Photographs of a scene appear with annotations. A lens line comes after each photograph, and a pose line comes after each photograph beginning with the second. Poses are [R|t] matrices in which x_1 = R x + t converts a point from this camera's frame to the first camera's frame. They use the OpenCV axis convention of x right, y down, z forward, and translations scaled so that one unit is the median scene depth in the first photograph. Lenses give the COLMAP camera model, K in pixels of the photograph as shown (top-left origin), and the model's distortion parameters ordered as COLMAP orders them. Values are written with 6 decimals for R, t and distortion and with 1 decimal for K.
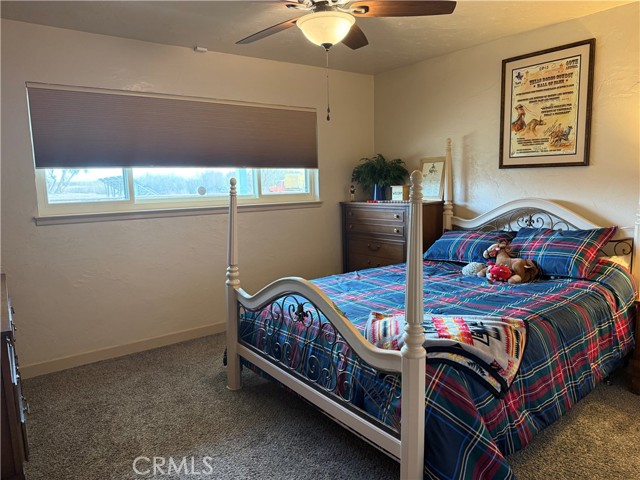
lens RADIAL K [[448.8, 0, 317.6], [0, 448.8, 242.0], [0, 0, 1]] dist [0.052994, -0.079286]
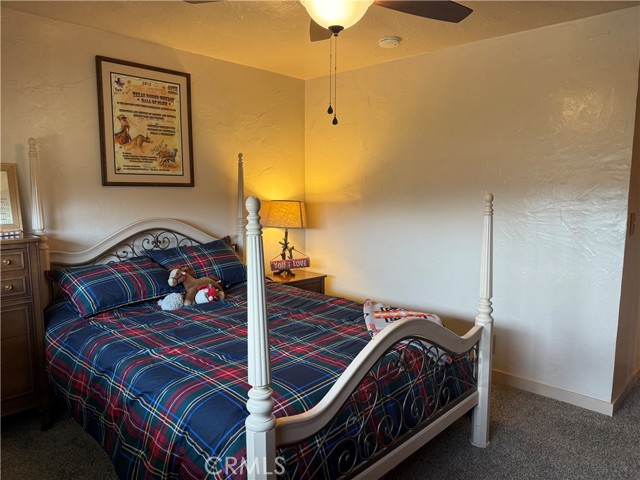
lens RADIAL K [[448.8, 0, 317.6], [0, 448.8, 242.0], [0, 0, 1]] dist [0.052994, -0.079286]
pose [[-0.145428, -0.091170, 0.985159, -0.524011], [0.140522, 0.983747, 0.111783, -0.107246], [-0.979339, 0.154693, -0.130253, 0.806203]]
